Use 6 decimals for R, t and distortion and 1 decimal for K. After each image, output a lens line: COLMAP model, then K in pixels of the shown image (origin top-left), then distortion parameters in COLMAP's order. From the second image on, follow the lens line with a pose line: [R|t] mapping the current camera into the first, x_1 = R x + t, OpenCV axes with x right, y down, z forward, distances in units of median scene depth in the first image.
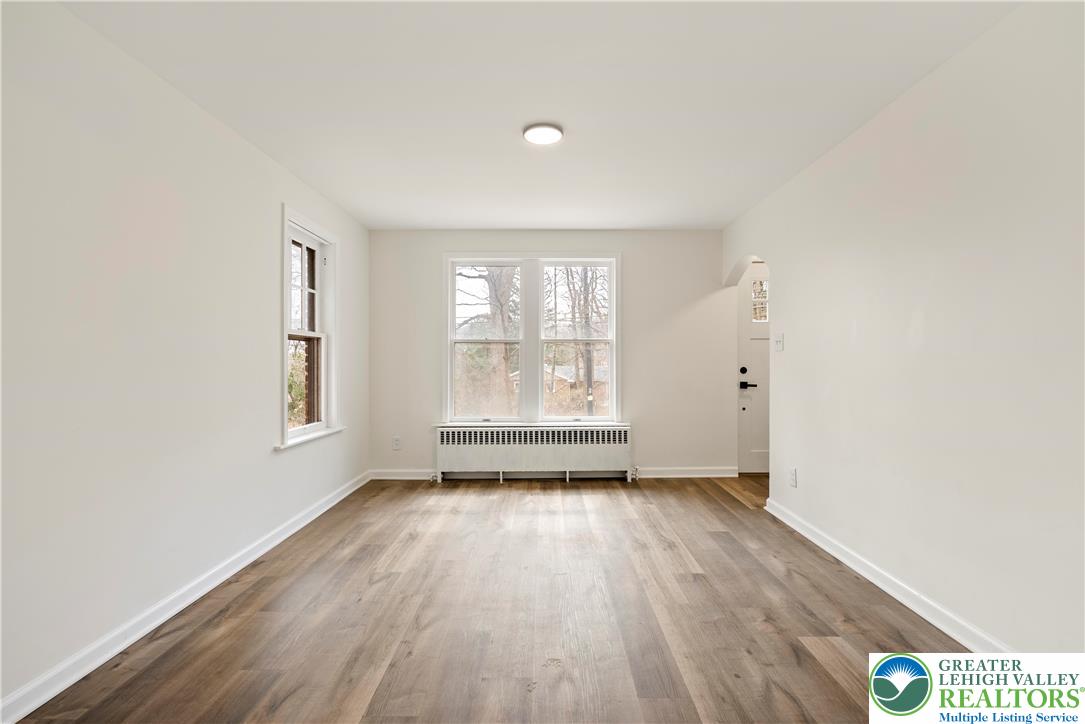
lens RADIAL K [[488.9, 0, 542.5], [0, 488.9, 362.0], [0, 0, 1]] dist [-0.000861, 0.000152]
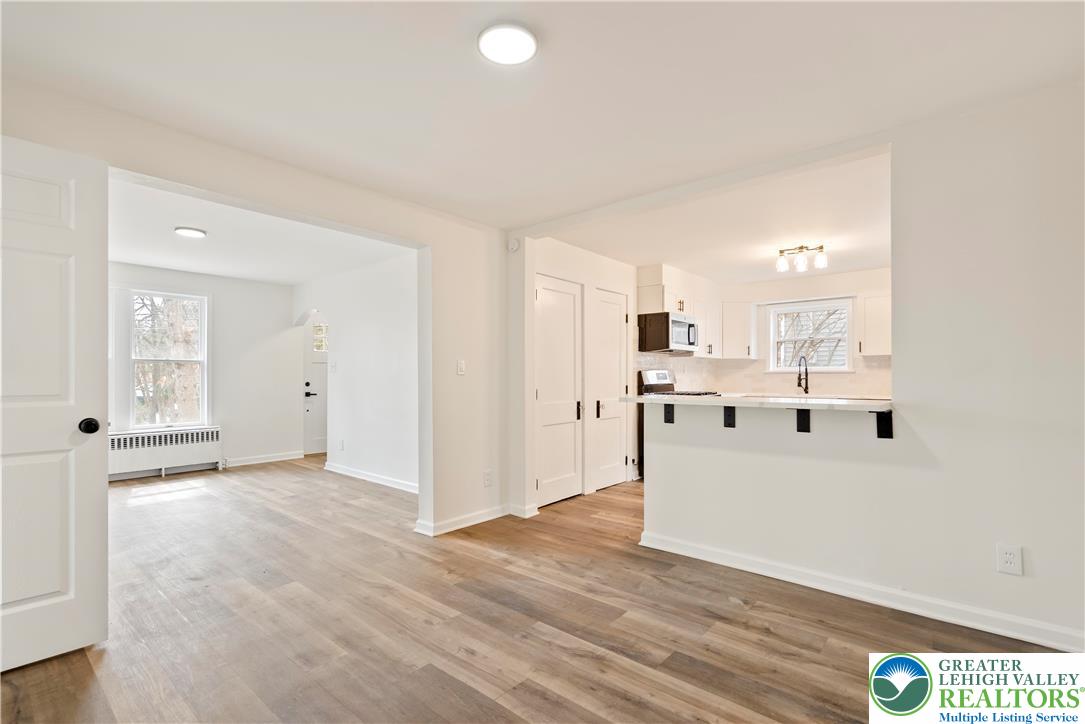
lens RADIAL K [[505.3, 0, 540.8], [0, 505.3, 379.3], [0, 0, 1]] dist [-0.001405, -0.000106]
pose [[0.650763, 0.000791, 0.759281, -0.376878], [-0.001569, 0.999999, 0.000303, 0.001209], [-0.759280, -0.001388, 0.650763, -0.683923]]
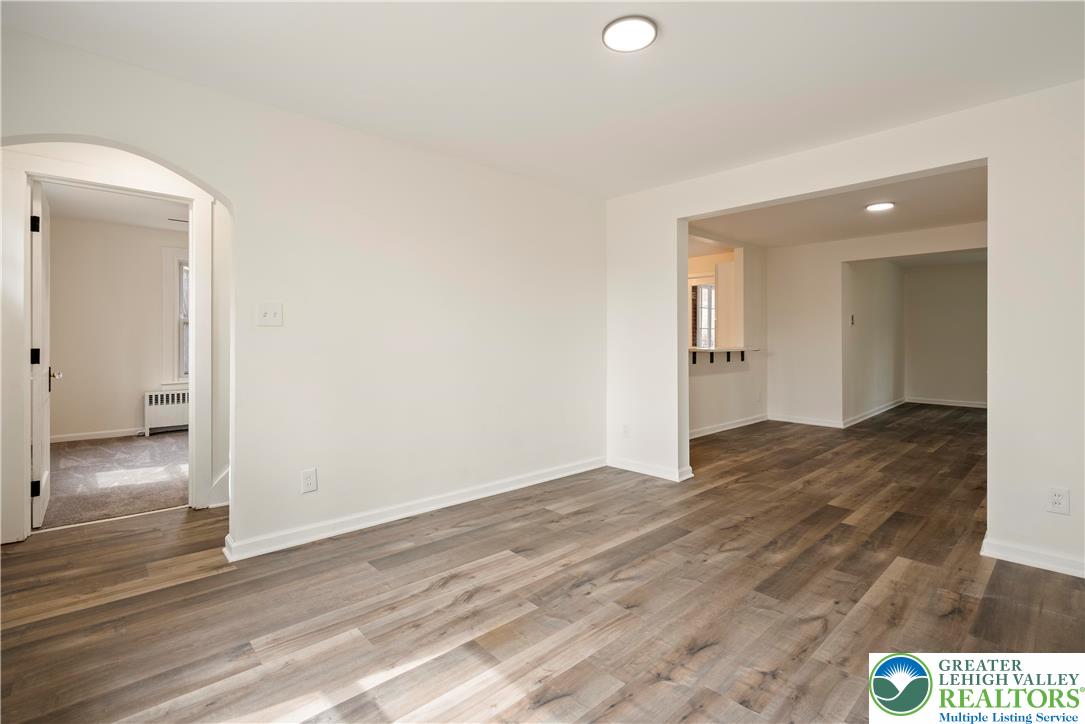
lens RADIAL K [[508.1, 0, 545.1], [0, 508.1, 340.8], [0, 0, 1]] dist [-0.001821, -0.000096]
pose [[-0.689036, -0.001508, 0.724726, -0.357930], [0.001783, 0.999991, 0.003777, 0.000276], [-0.724725, 0.003895, -0.689027, 1.252817]]
